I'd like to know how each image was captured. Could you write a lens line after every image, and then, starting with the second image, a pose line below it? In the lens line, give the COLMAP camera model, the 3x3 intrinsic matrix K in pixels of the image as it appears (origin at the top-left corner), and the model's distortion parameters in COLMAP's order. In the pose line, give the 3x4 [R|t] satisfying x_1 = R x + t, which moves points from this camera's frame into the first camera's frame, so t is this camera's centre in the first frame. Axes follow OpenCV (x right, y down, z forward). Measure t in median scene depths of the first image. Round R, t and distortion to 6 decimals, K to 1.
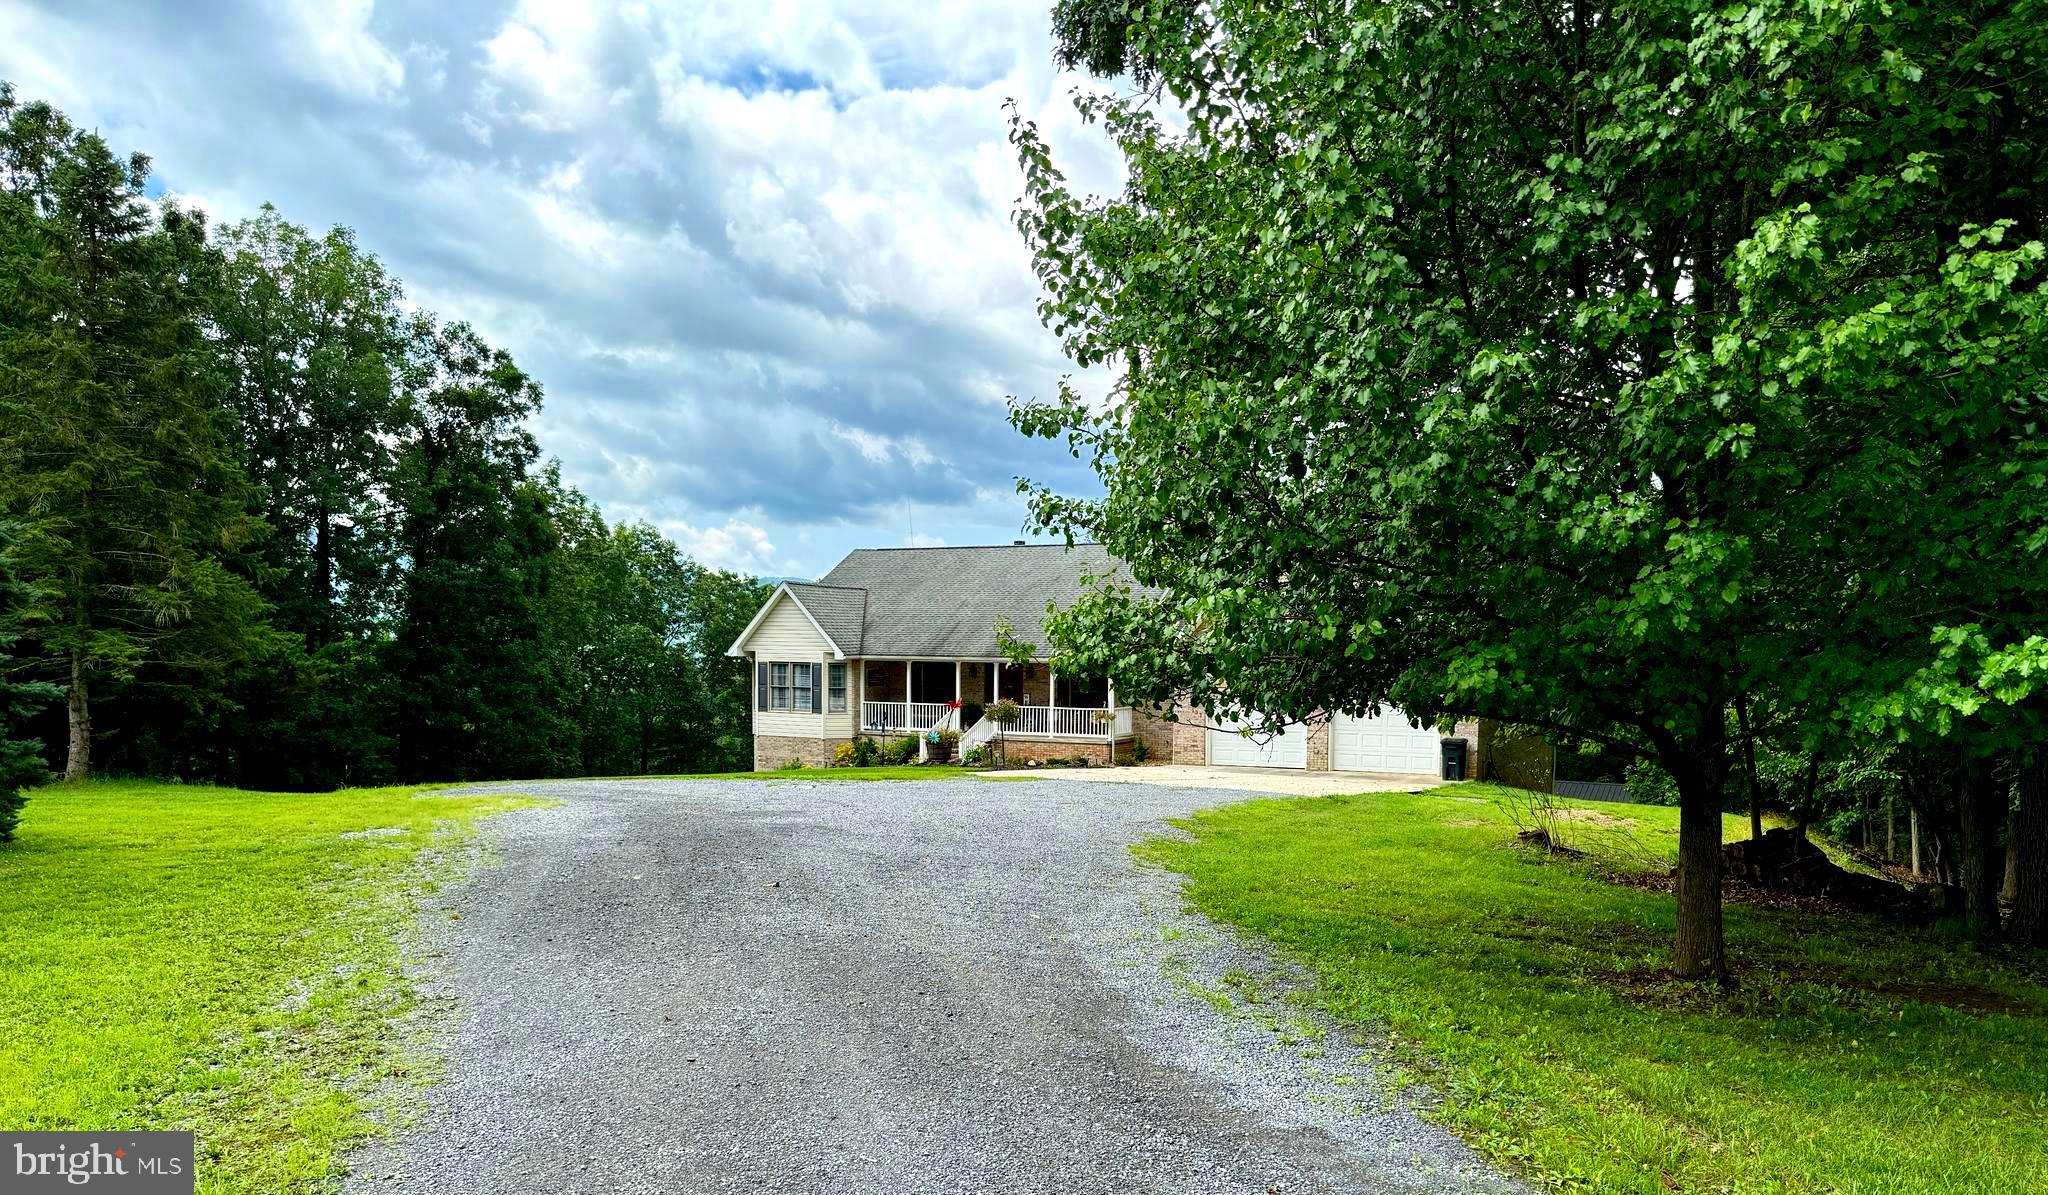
lens RADIAL K [[1458.6, 0, 1031.9], [0, 1458.6, 764.4], [0, 0, 1]] dist [0.031336, -0.004461]
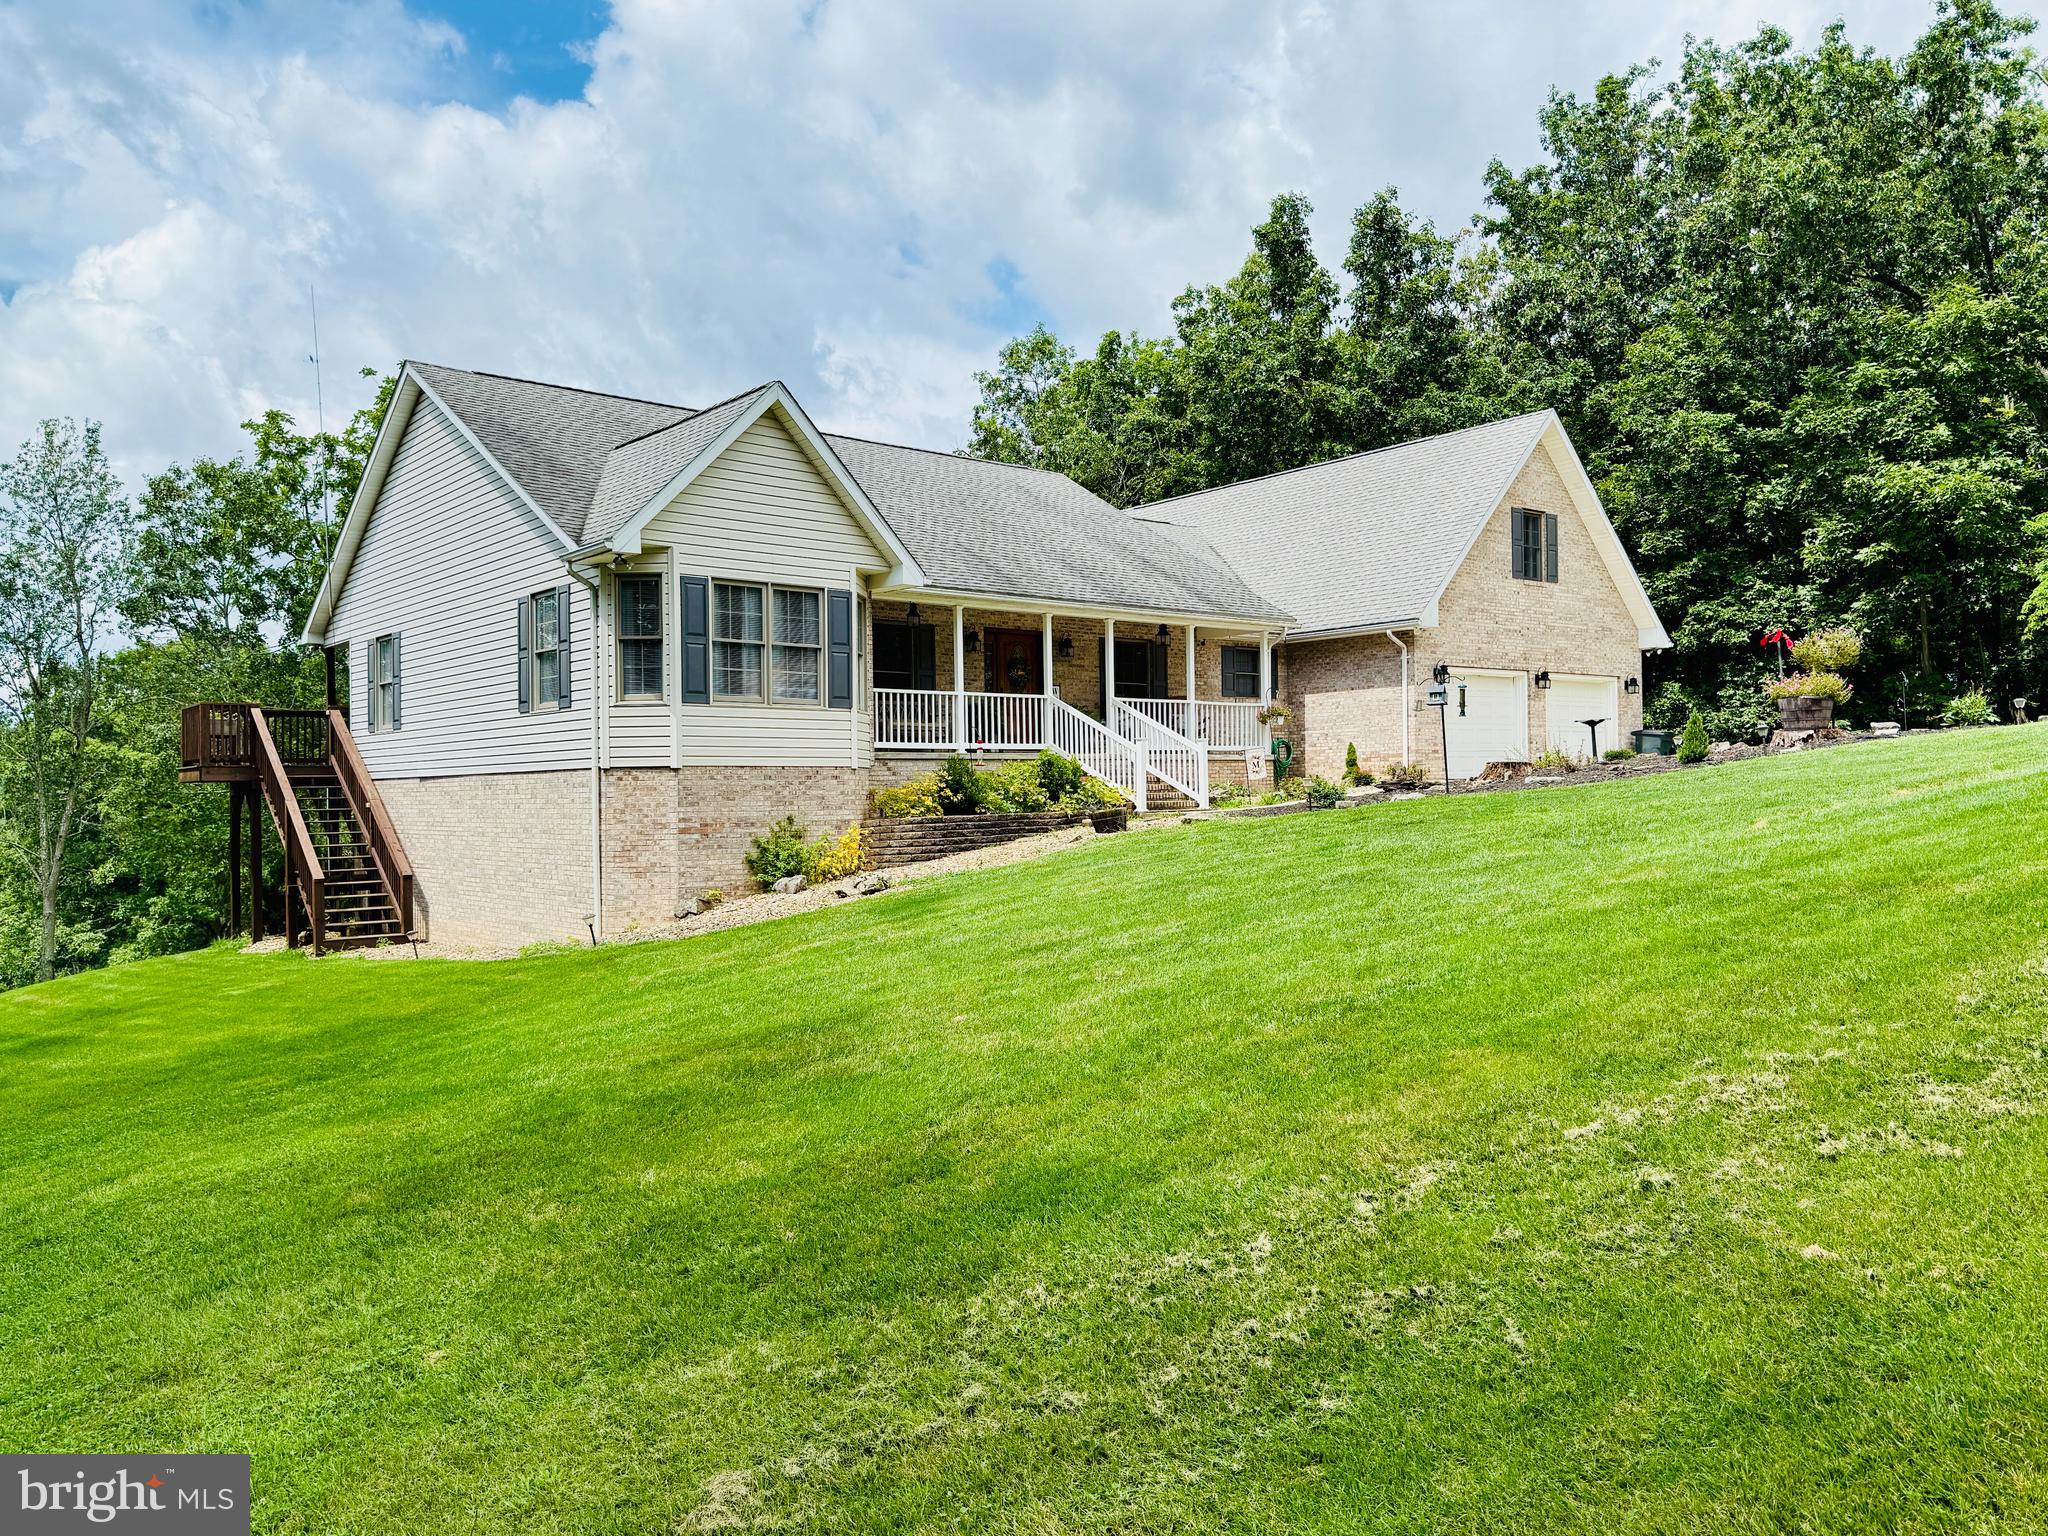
lens RADIAL K [[1478.3, 0, 1029.3], [0, 1478.3, 780.9], [0, 0, 1]] dist [0.031590, -0.005369]
pose [[0.399893, -0.011576, 0.916489, -0.527909], [0.088932, 0.995692, -0.026228, 0.002400], [-0.912237, 0.091993, 0.399200, 0.788073]]
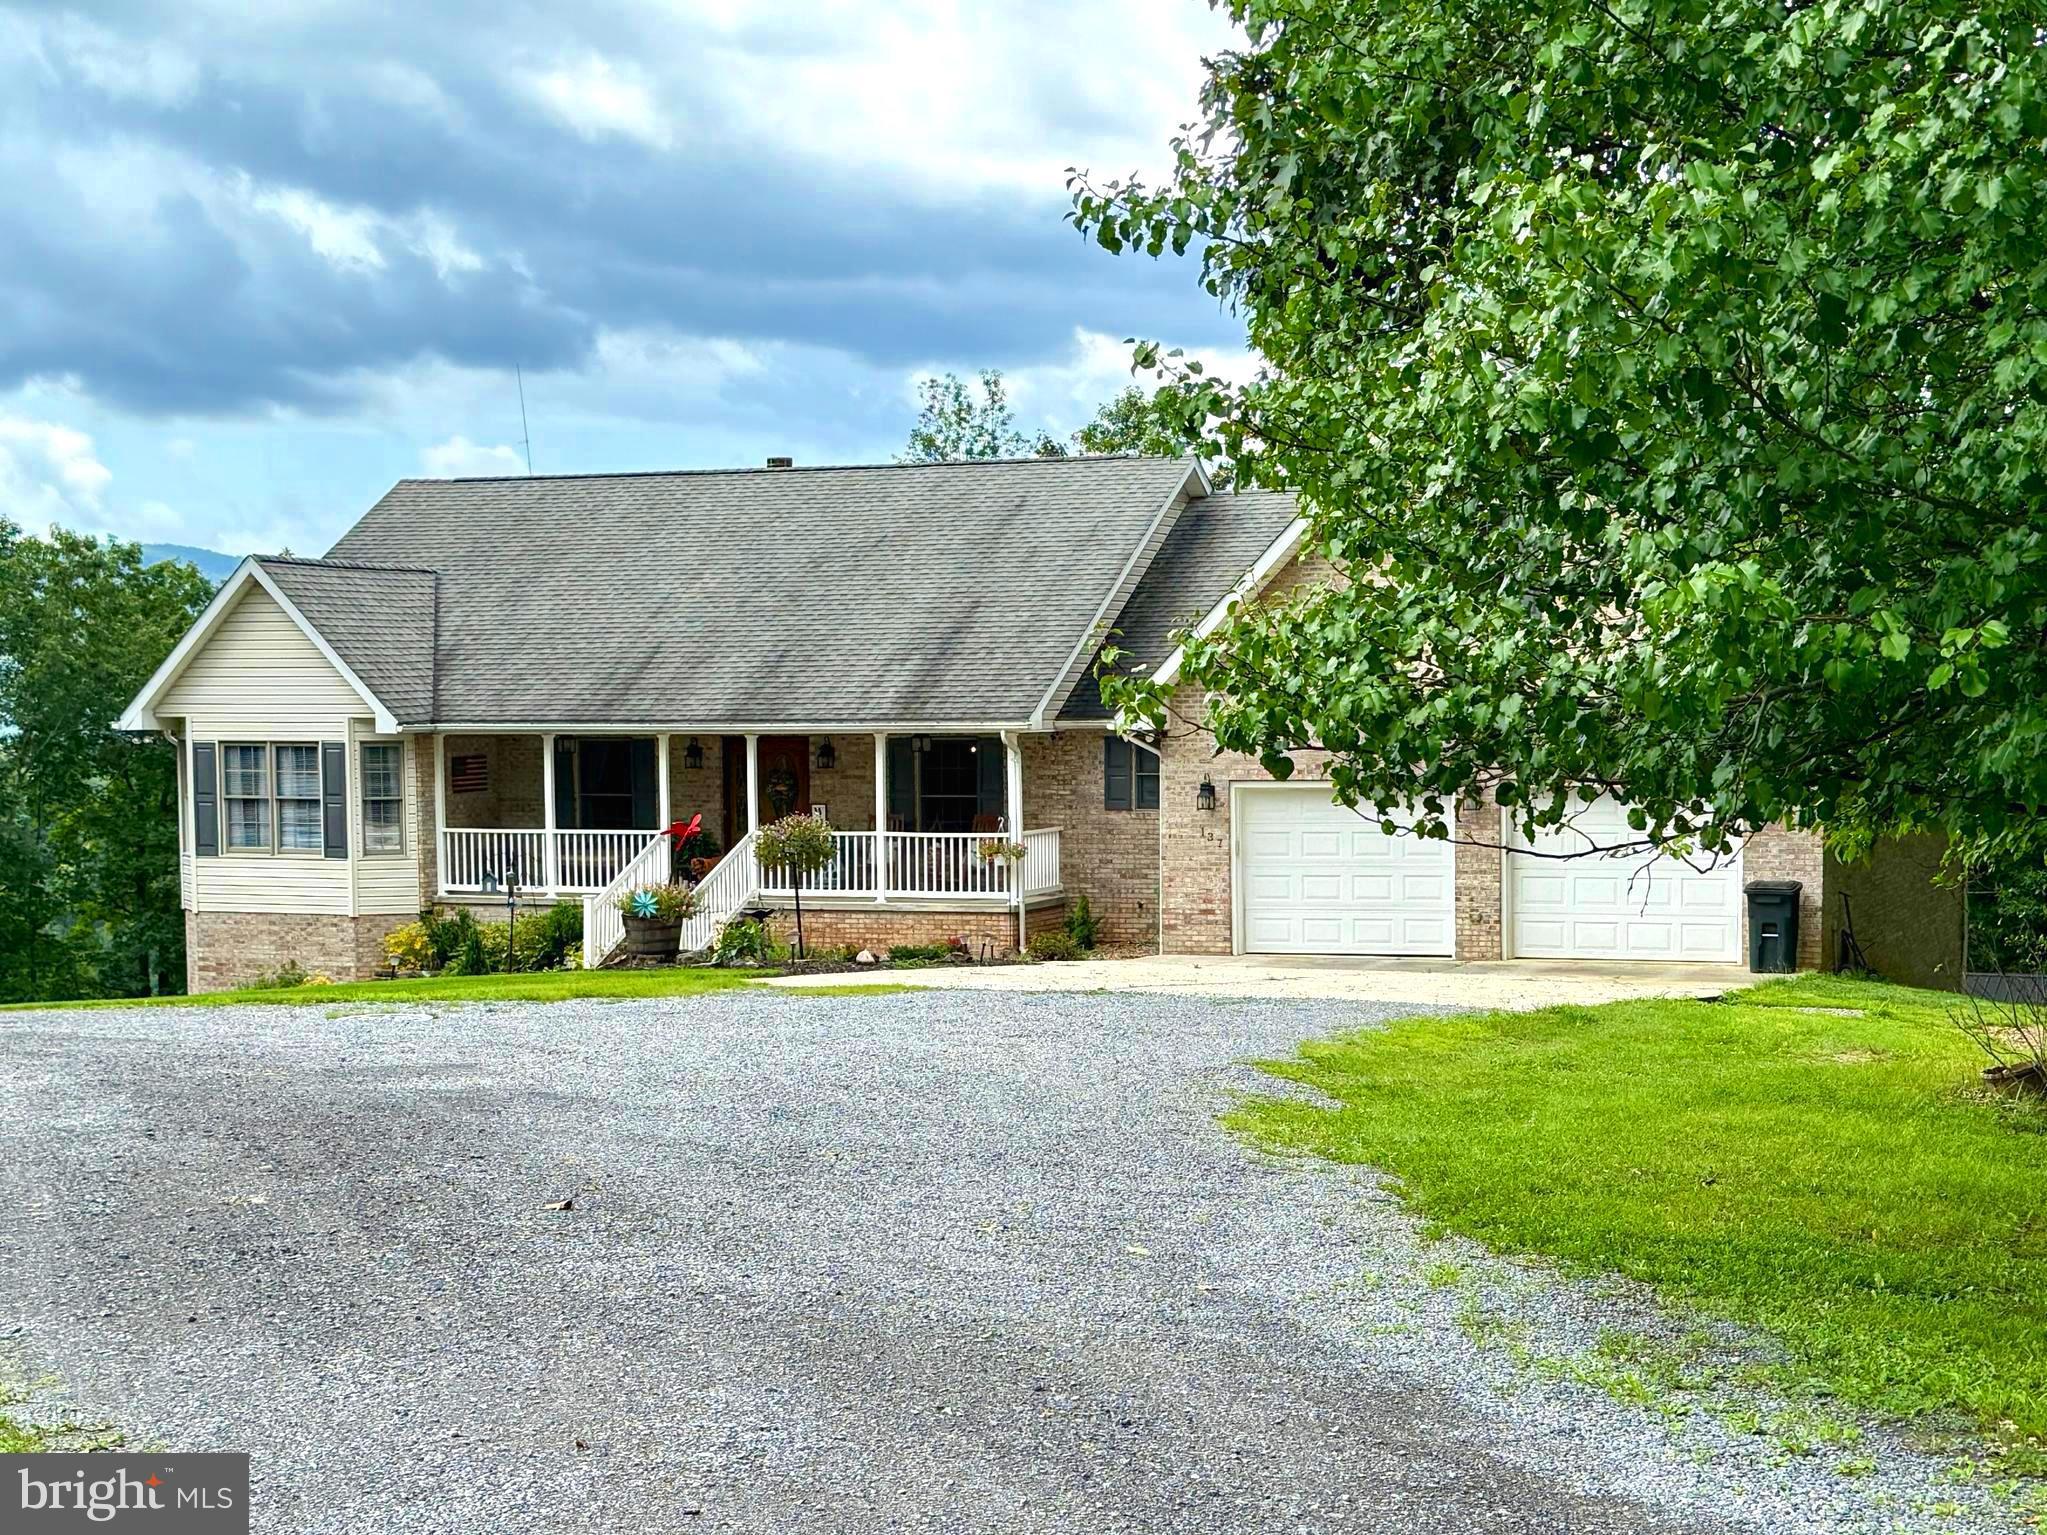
lens RADIAL K [[3354.6, 0, 1043.0], [0, 3354.6, 978.7], [0, 0, 1]] dist [0.072379, 0.000000]
pose [[0.995803, -0.025758, 0.087828, -0.026509], [0.025452, 0.999665, 0.004597, 0.001889], [-0.087917, -0.002342, 0.996125, -0.021287]]
